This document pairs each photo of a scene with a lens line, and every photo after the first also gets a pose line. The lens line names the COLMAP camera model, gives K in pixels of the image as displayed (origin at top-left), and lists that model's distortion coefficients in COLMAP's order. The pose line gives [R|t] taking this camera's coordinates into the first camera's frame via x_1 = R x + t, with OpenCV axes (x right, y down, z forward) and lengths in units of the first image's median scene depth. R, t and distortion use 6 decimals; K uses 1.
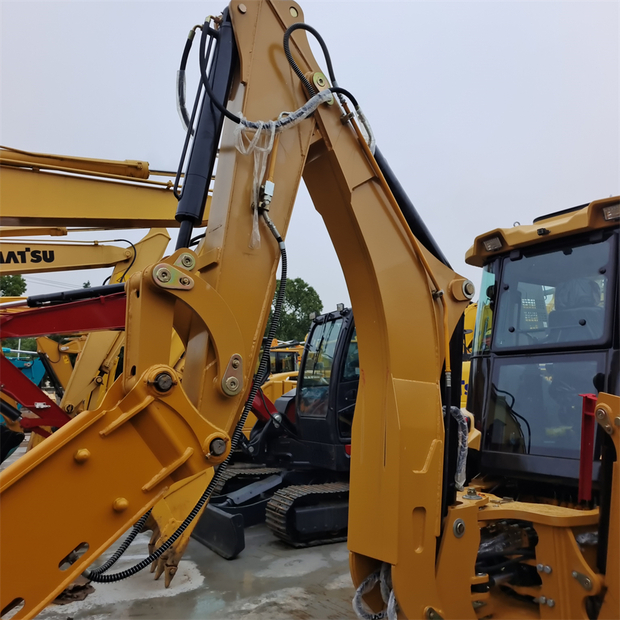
lens RADIAL K [[563.1, 0, 314.4], [0, 563.1, 308.0], [0, 0, 1]] dist [0.022634, 0.019072]
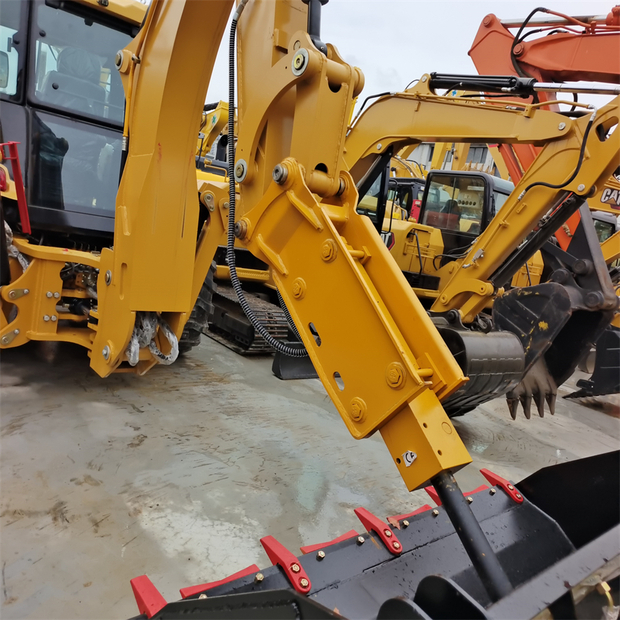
lens RADIAL K [[563.1, 0, 320.7], [0, 563.1, 312.1], [0, 0, 1]] dist [0.022634, 0.019072]
pose [[-0.058370, -0.170744, 0.983585, -0.886391], [-0.335729, 0.931234, 0.141733, 0.134760], [-0.940148, -0.321945, -0.111680, 0.675431]]
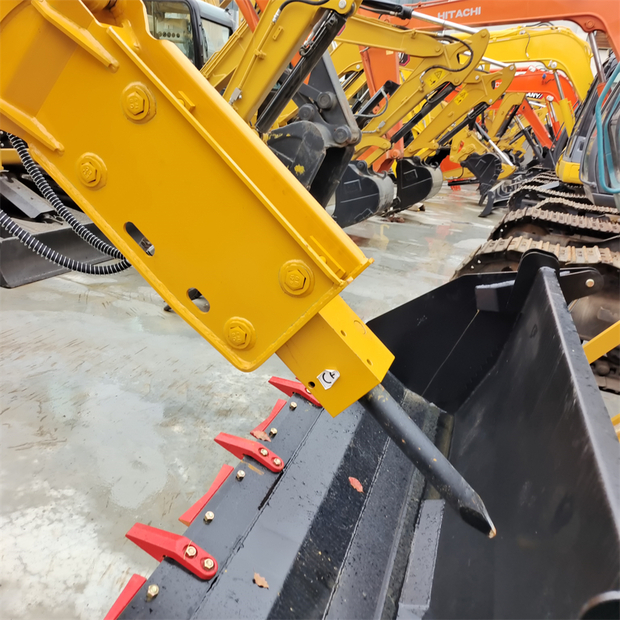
lens RADIAL K [[563.1, 0, 320.6], [0, 563.1, 306.0], [0, 0, 1]] dist [0.022634, 0.019072]
pose [[-0.558477, -0.323453, 0.763859, -0.682382], [-0.232488, 0.944972, 0.230167, 0.168679], [-0.796274, -0.049046, -0.602944, 0.743875]]
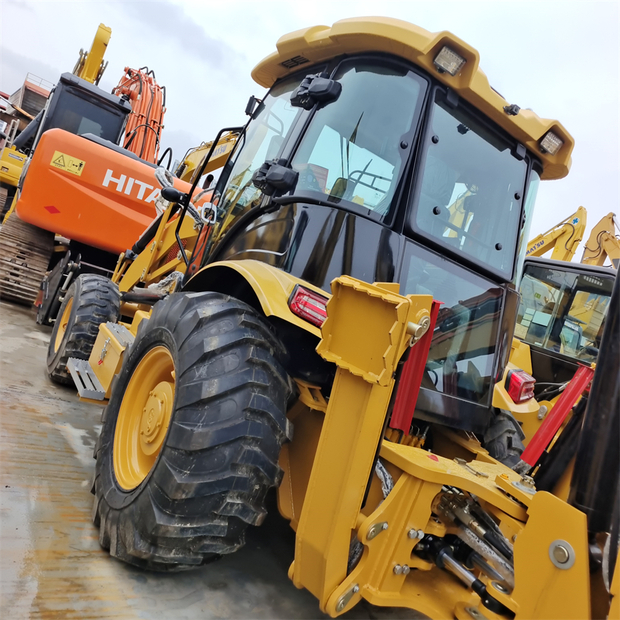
lens RADIAL K [[563.1, 0, 321.3], [0, 563.1, 311.0], [0, 0, 1]] dist [0.022634, 0.019072]
pose [[0.030037, -0.024456, 0.999250, -0.433400], [-0.492072, 0.869806, 0.036080, 0.234663], [-0.870036, -0.492787, 0.014092, 1.295356]]
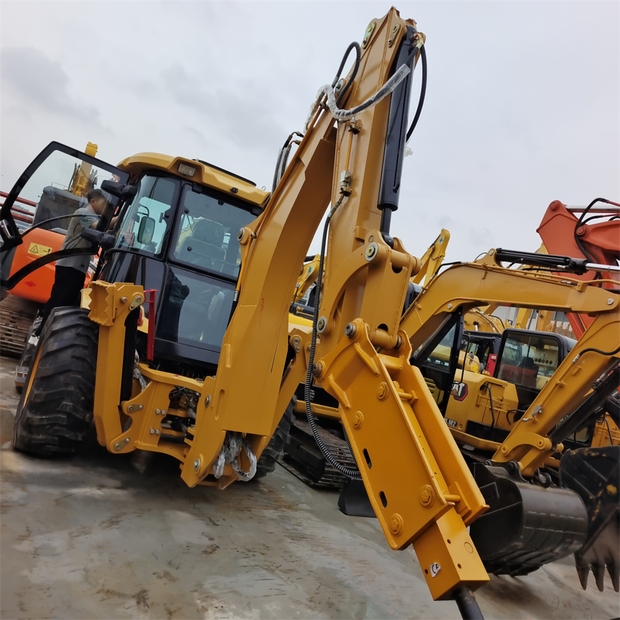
lens RADIAL K [[563.1, 0, 315.8], [0, 563.1, 312.1], [0, 0, 1]] dist [0.022634, 0.019072]
pose [[0.099444, 0.080789, 0.991758, -1.062229], [-0.402756, 0.914671, -0.034125, 0.120233], [-0.909889, -0.396043, 0.123497, 0.652170]]
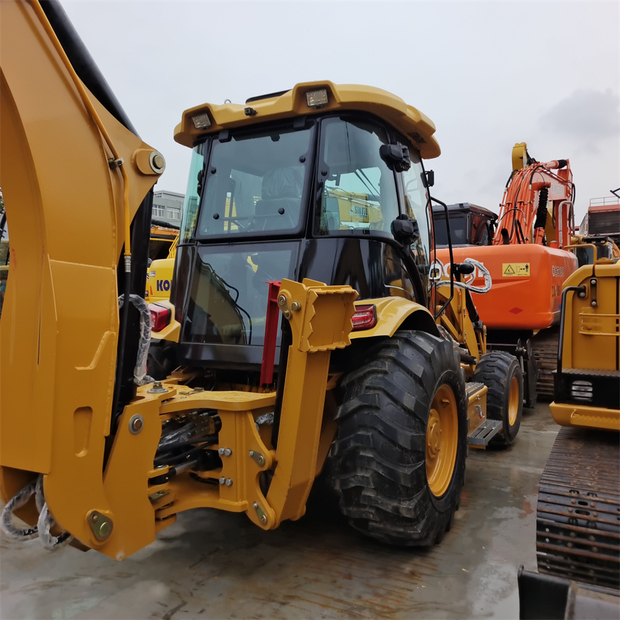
lens RADIAL K [[563.1, 0, 314.6], [0, 563.1, 309.8], [0, 0, 1]] dist [0.022634, 0.019072]
pose [[0.903260, -0.017652, 0.428731, 0.112797], [-0.060389, 0.983979, 0.167743, 0.029333], [-0.424824, -0.177406, 0.887723, 0.080734]]
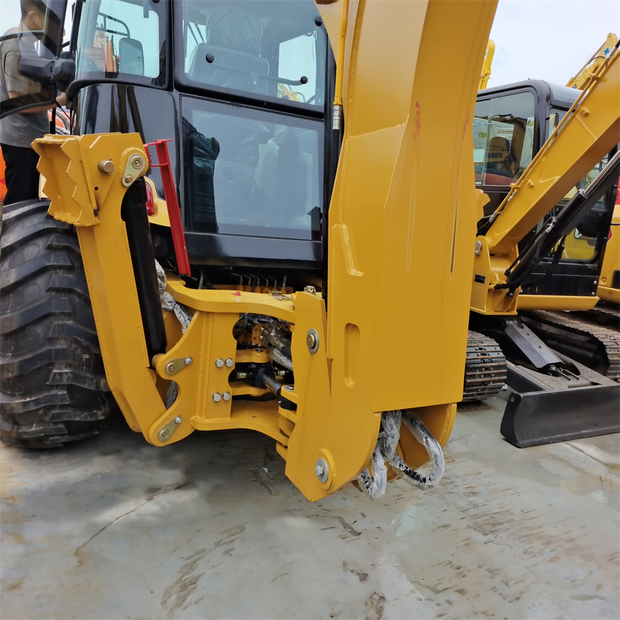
lens RADIAL K [[563.1, 0, 320.5], [0, 563.1, 312.9], [0, 0, 1]] dist [0.022634, 0.019072]
pose [[0.134139, -0.178384, 0.974775, -0.442316], [-0.252910, 0.944927, 0.207725, 0.189589], [-0.958146, -0.274394, 0.081636, 0.897339]]
